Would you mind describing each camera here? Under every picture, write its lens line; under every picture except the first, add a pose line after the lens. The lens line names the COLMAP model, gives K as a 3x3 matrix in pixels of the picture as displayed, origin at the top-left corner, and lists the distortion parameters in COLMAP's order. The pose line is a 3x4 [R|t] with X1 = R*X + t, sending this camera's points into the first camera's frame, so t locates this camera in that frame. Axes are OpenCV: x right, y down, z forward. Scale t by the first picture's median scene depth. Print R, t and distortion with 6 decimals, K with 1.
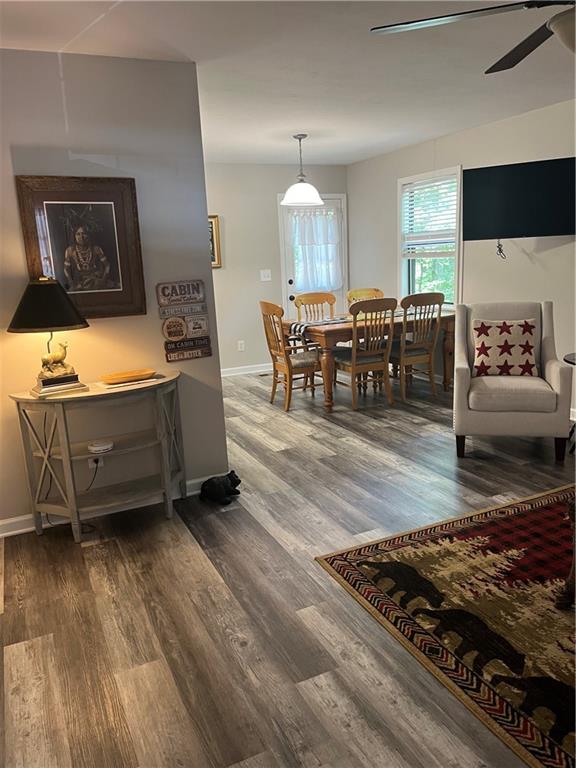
lens RADIAL K [[567.8, 0, 288.0], [0, 567.8, 384.0], [0, 0, 1]] dist [0.009335, 0.000320]
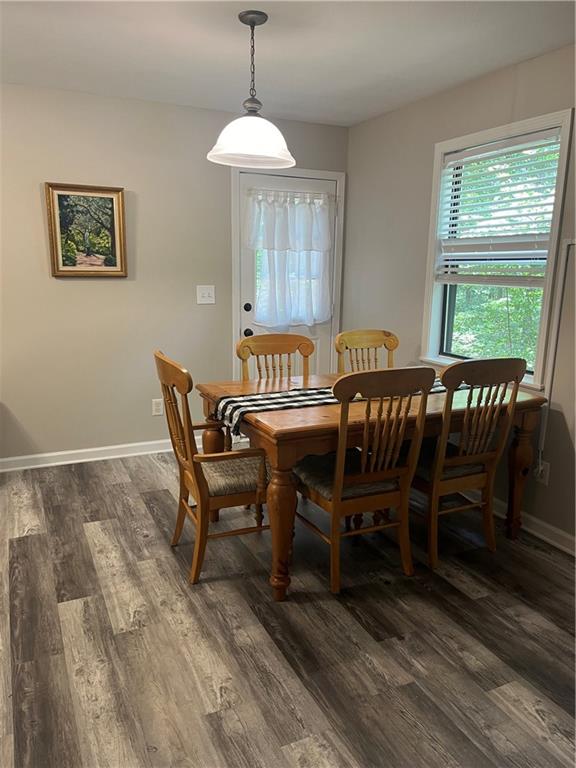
lens RADIAL K [[594.5, 0, 288.0], [0, 594.5, 384.0], [0, 0, 1]] dist [0.002729, -0.001111]
pose [[0.997962, 0.061171, 0.018189, 0.057116], [-0.060637, 0.997750, -0.028592, -0.109053], [-0.019897, 0.027431, 0.999426, 0.479858]]
